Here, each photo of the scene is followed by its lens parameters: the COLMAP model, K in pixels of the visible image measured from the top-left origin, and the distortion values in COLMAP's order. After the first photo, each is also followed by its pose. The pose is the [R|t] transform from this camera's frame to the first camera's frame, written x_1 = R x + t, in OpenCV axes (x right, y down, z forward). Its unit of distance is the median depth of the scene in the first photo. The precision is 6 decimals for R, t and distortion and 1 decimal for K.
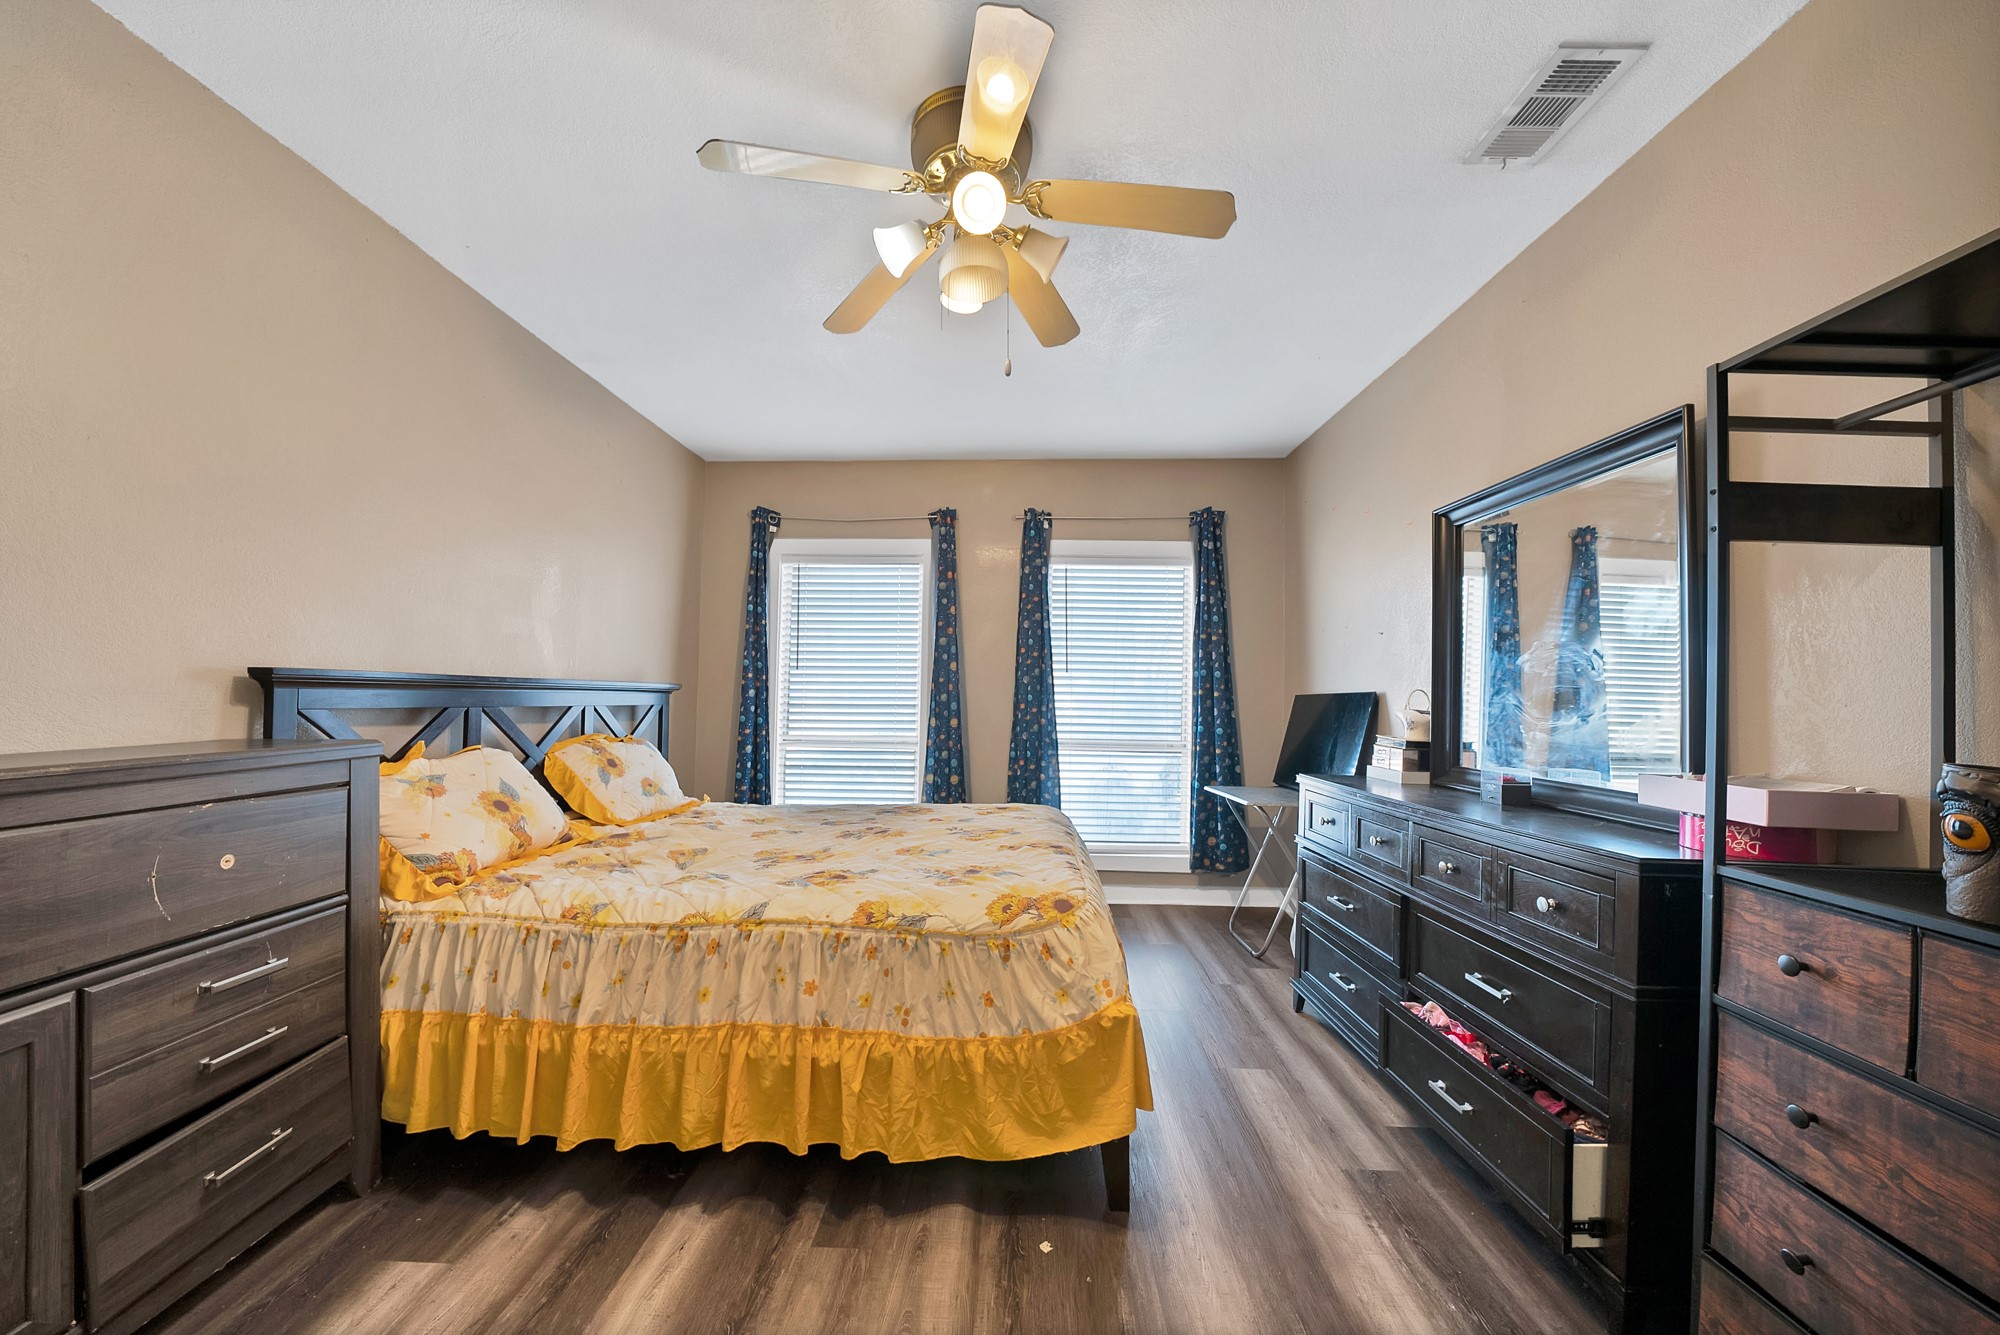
lens RADIAL K [[717.7, 0, 1001.0], [0, 717.7, 678.0], [0, 0, 1]] dist [-0.027150, 0.002439]
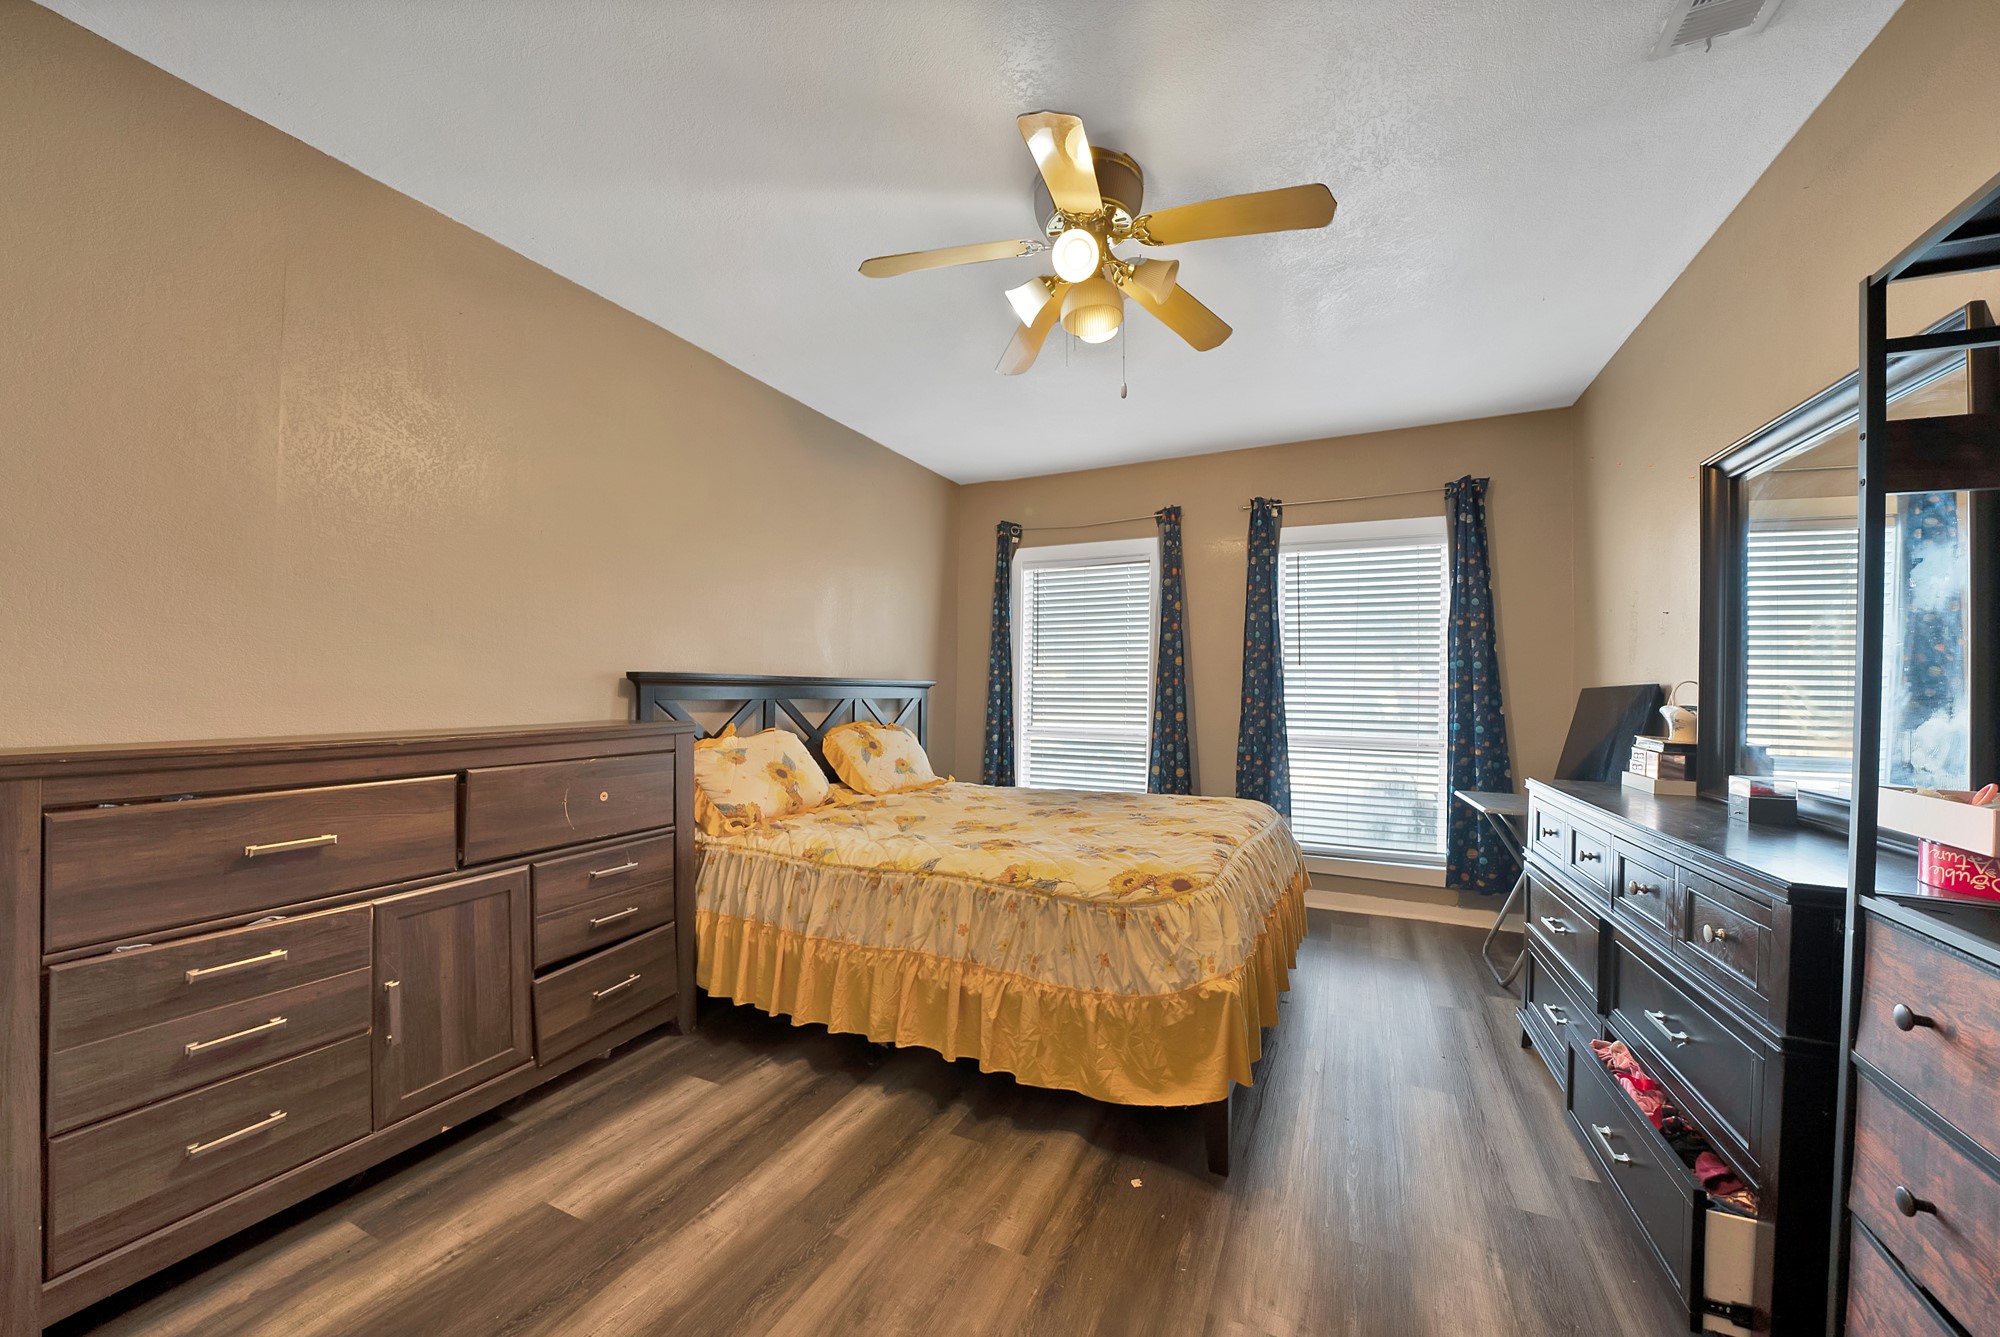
lens RADIAL K [[717.7, 0, 996.8], [0, 717.7, 679.7], [0, 0, 1]] dist [-0.027150, 0.002439]
pose [[0.916424, -0.007502, -0.400138, 0.270609], [0.011364, 0.999909, 0.007280, -0.000195], [0.400047, -0.011219, 0.916426, -0.089723]]
